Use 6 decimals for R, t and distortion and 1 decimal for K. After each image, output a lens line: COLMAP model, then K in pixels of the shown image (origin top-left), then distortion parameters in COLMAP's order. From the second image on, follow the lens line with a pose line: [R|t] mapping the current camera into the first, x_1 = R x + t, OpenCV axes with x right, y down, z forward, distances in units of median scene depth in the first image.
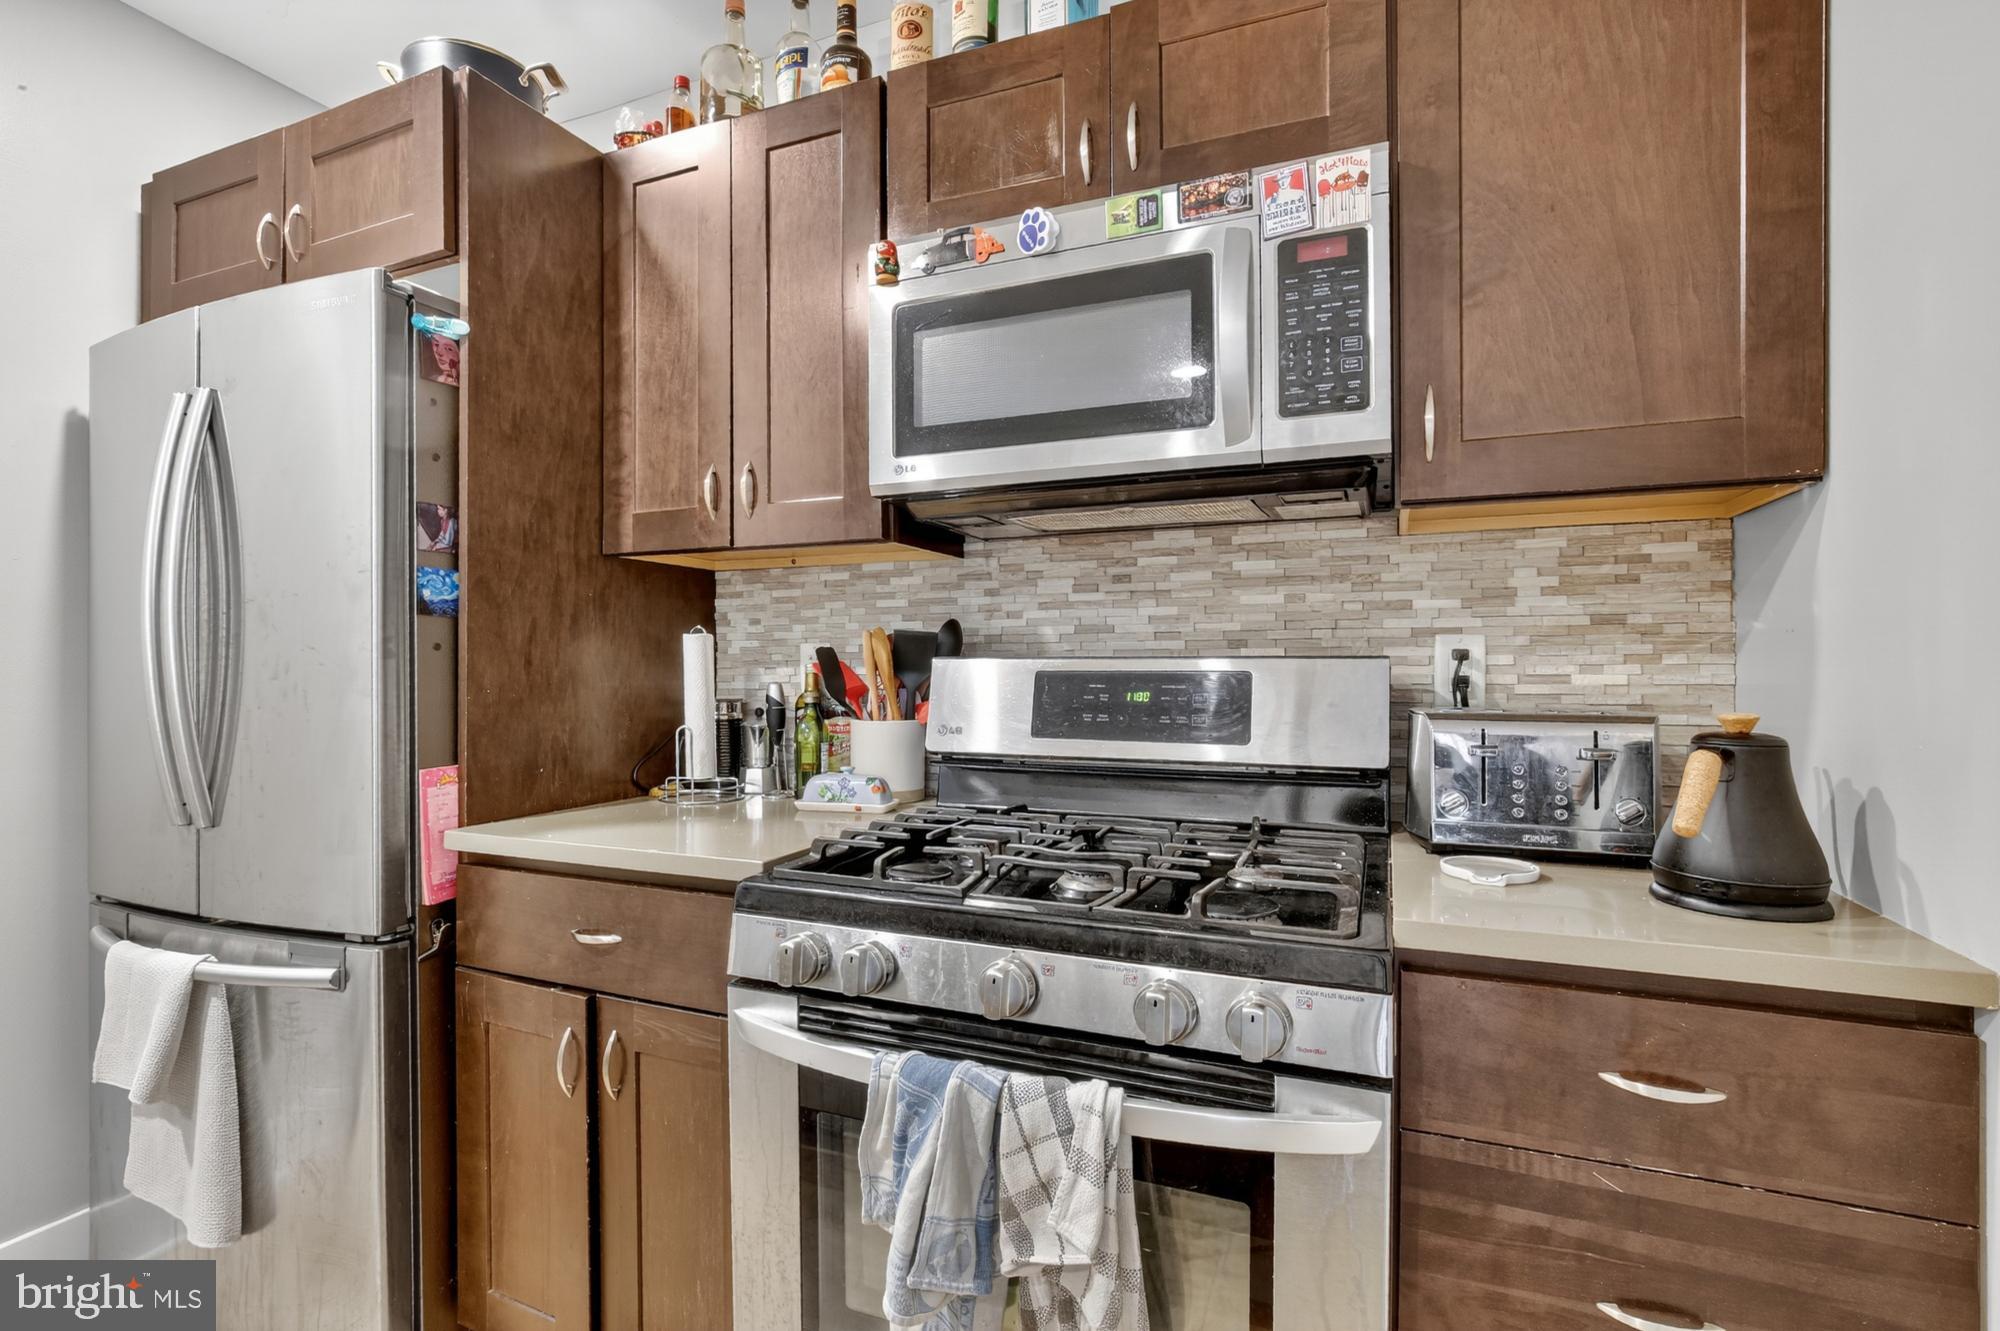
lens RADIAL K [[919.1, 0, 1000.0], [0, 919.1, 665.5], [0, 0, 1]] dist [-0.011164, -0.000088]
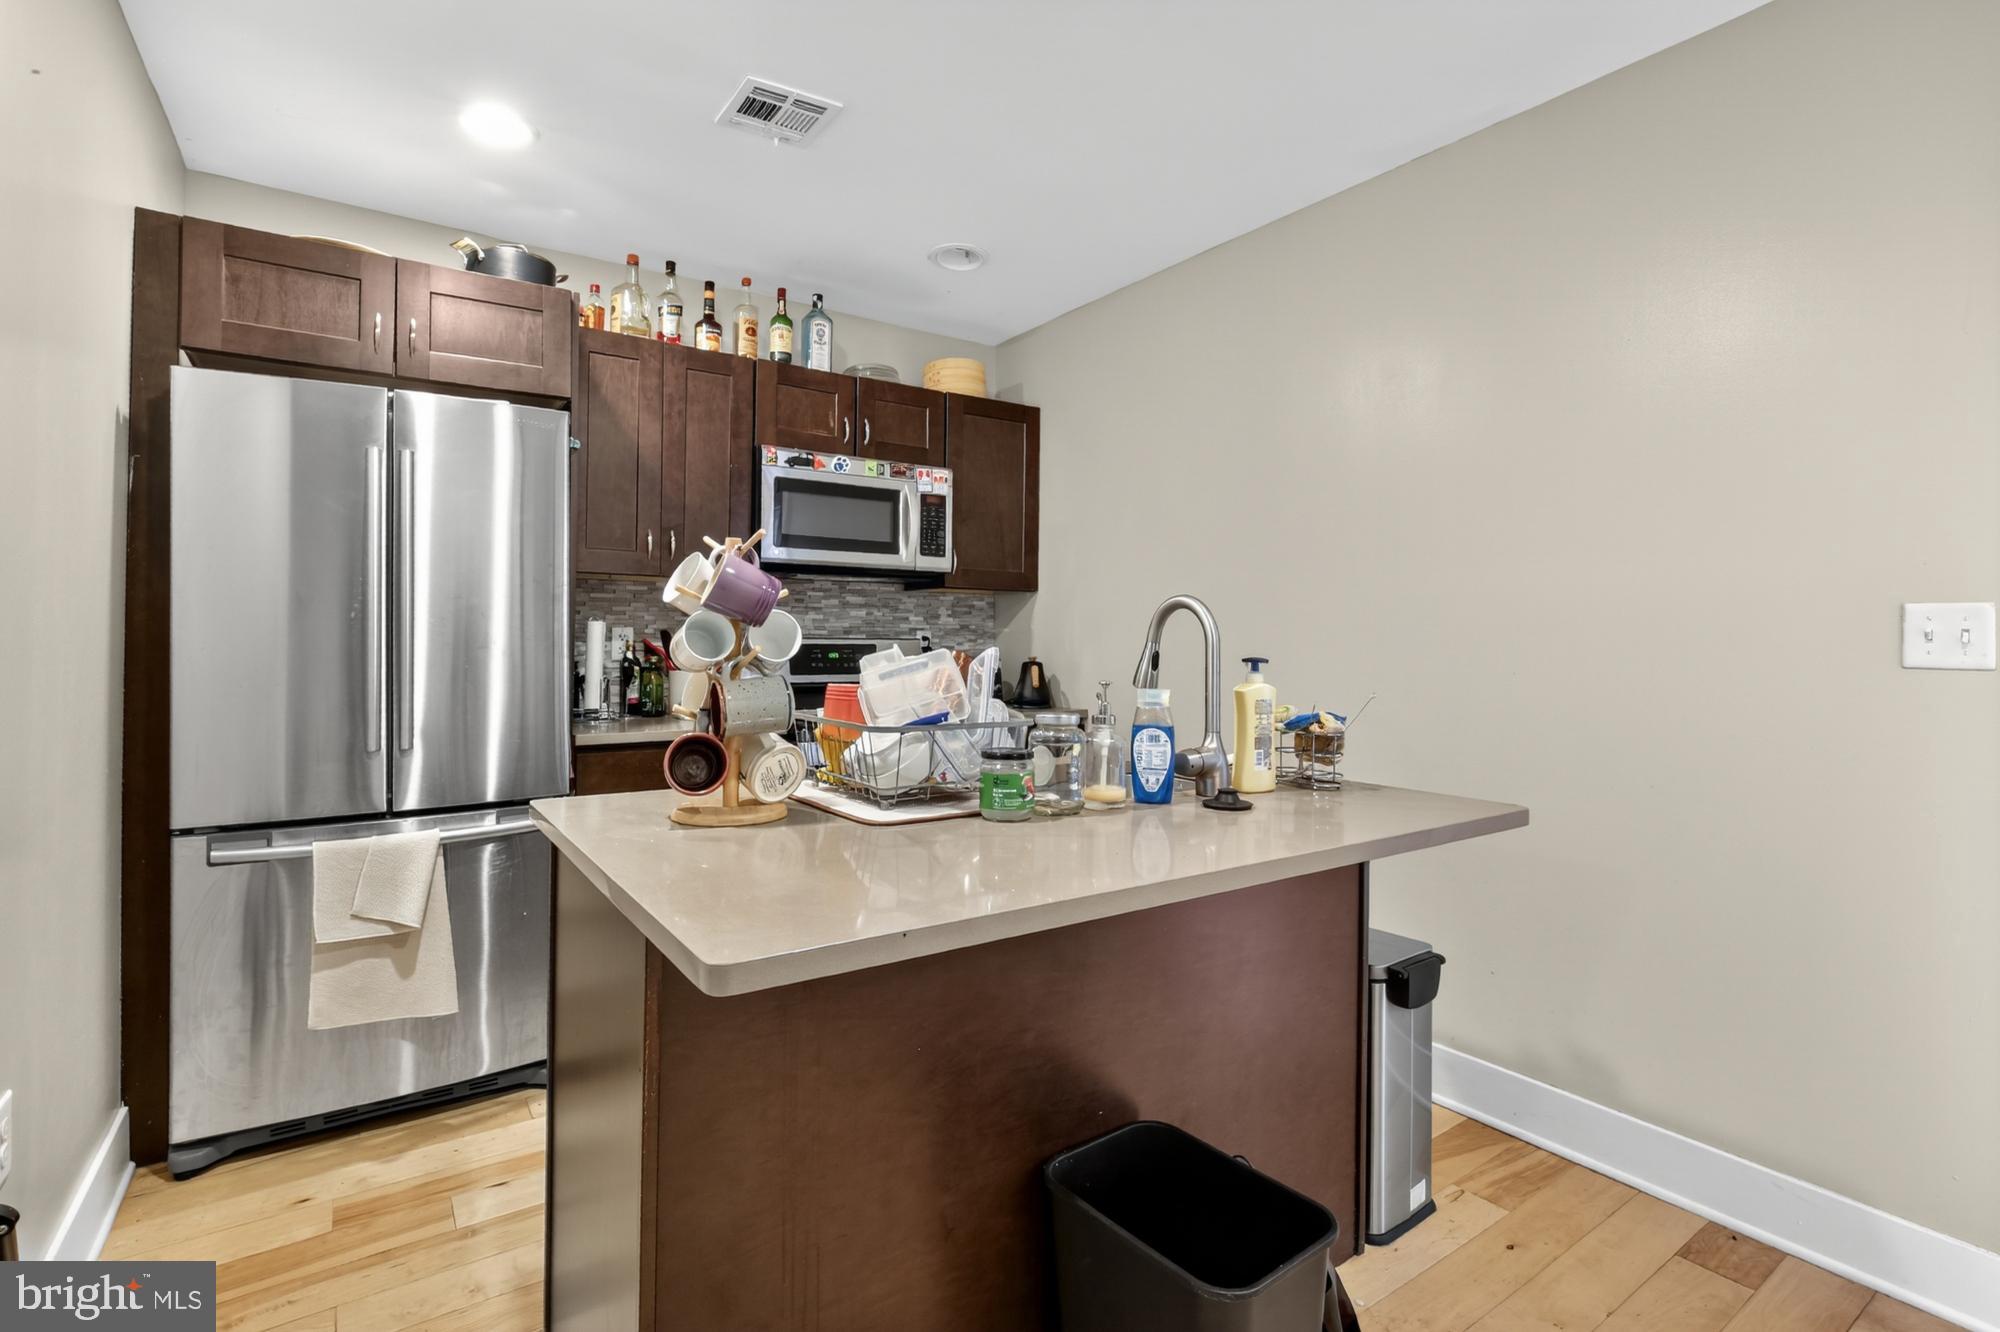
lens RADIAL K [[937.9, 0, 1000.0], [0, 937.9, 666.0], [0, 0, 1]] dist [-0.038662, -0.000320]
pose [[0.541208, -0.013814, 0.840775, -1.769119], [-0.004790, 0.999798, 0.019510, 0.014595], [-0.840875, -0.014586, 0.541033, -0.692154]]
